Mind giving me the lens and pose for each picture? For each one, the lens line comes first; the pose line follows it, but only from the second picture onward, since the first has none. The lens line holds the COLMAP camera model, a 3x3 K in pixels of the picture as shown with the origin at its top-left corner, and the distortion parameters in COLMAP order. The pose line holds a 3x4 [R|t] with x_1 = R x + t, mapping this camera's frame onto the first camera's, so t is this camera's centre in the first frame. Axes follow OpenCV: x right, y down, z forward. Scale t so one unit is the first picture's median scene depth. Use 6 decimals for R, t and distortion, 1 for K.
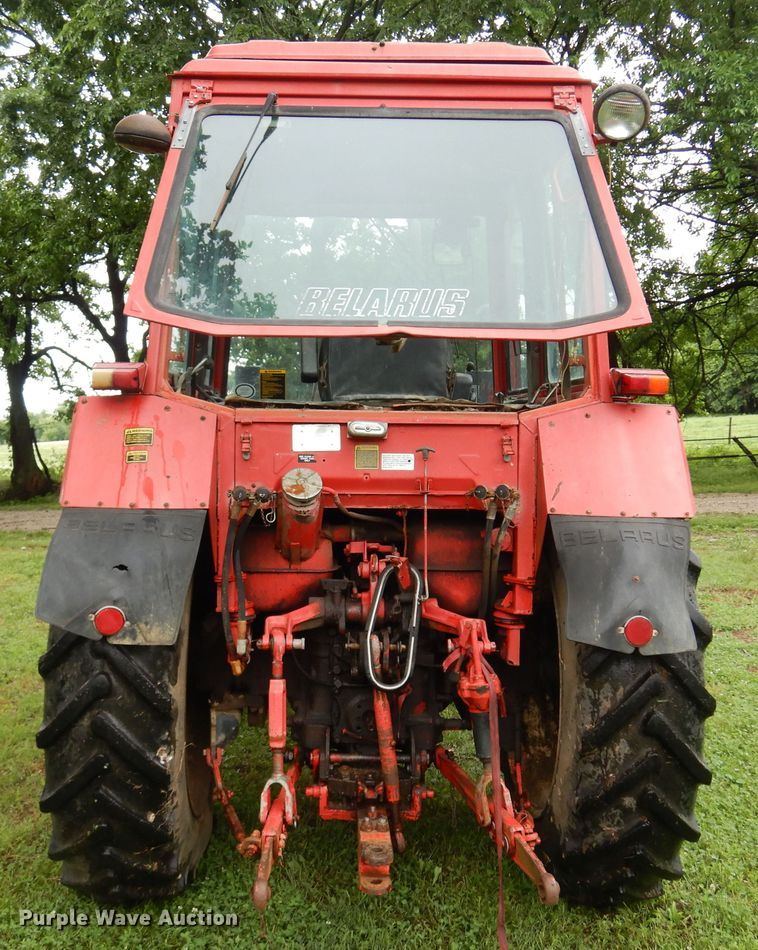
lens RADIAL K [[997.2, 0, 332.4], [0, 997.2, 502.3], [0, 0, 1]] dist [0.007941, 0.014937]
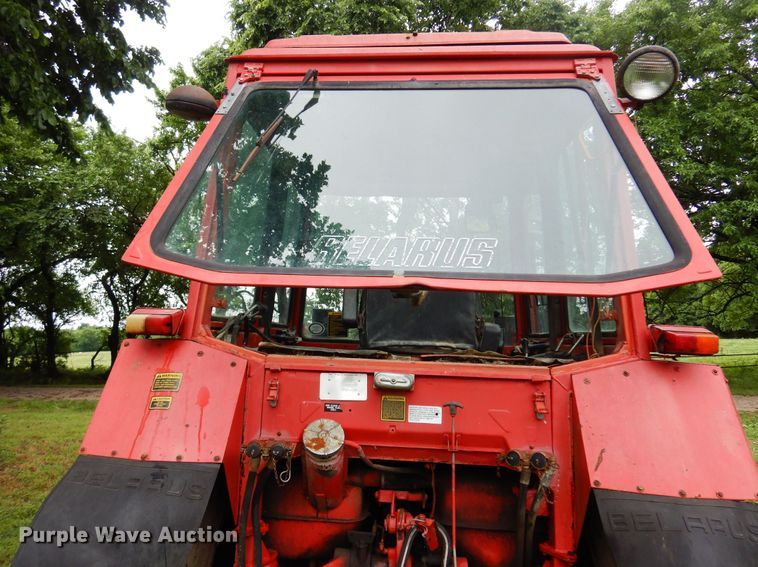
lens RADIAL K [[581.5, 0, 350.4], [0, 581.5, 271.0], [0, 0, 1]] dist [0.013258, 0.001195]
pose [[0.994188, 0.012585, -0.106917, 0.052414], [-0.032718, 0.981488, -0.188708, -0.069281], [0.102563, 0.191109, 0.976196, 0.410374]]
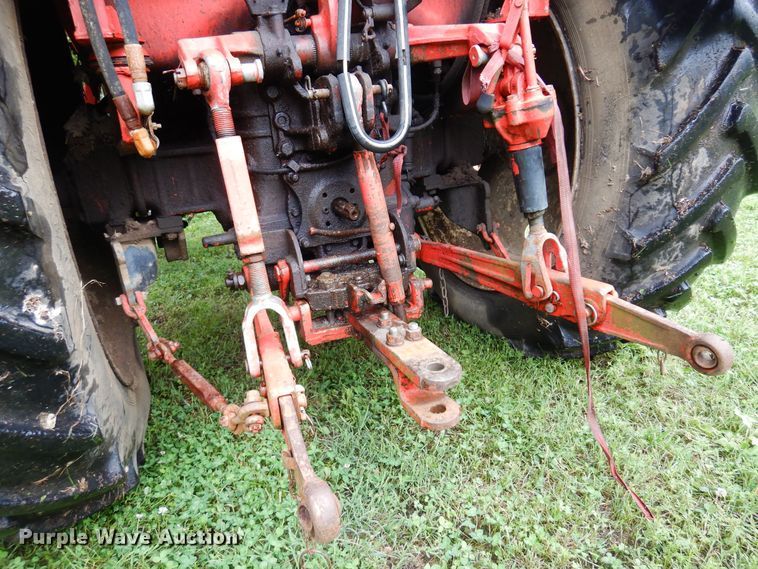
lens RADIAL K [[539.3, 0, 376.5], [0, 539.3, 287.7], [0, 0, 1]] dist [0.016071, -0.002161]
pose [[0.916420, -0.220180, 0.334207, -0.096148], [0.134174, 0.955762, 0.261755, 0.184066], [-0.377056, -0.195036, 0.905422, 0.650770]]
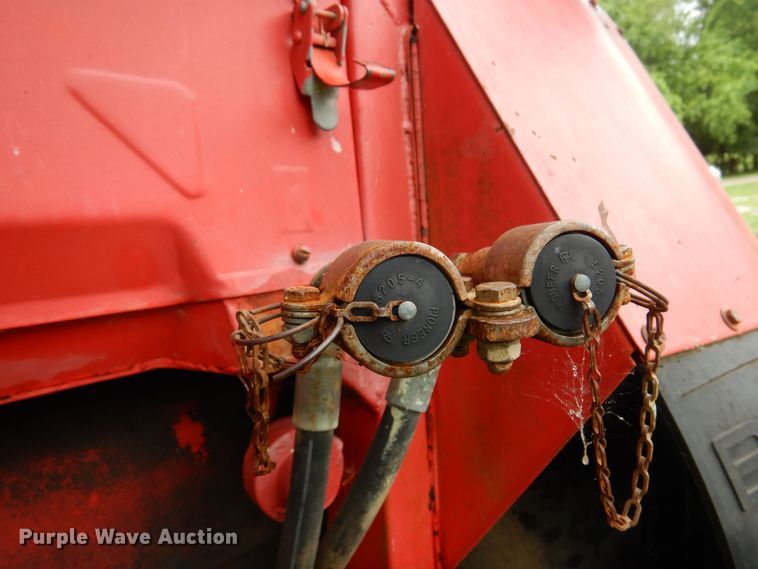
lens RADIAL K [[539.3, 0, 376.5], [0, 539.3, 287.7], [0, 0, 1]] dist [0.016071, -0.002161]
pose [[0.721902, -0.125028, 0.680607, 0.099978], [0.089087, 0.992150, 0.087766, -0.016284], [-0.686237, -0.002725, 0.727373, 0.911159]]
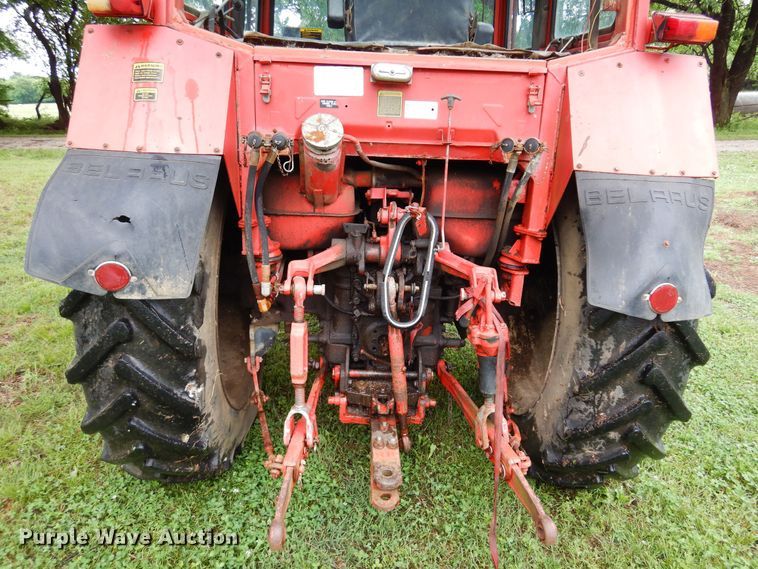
lens RADIAL K [[539.3, 0, 376.5], [0, 539.3, 287.7], [0, 0, 1]] dist [0.016071, -0.002161]
pose [[0.999338, 0.020906, 0.029762, 0.009281], [-0.028090, 0.963442, 0.266440, -0.012406], [-0.023103, -0.267100, 0.963392, 0.441804]]
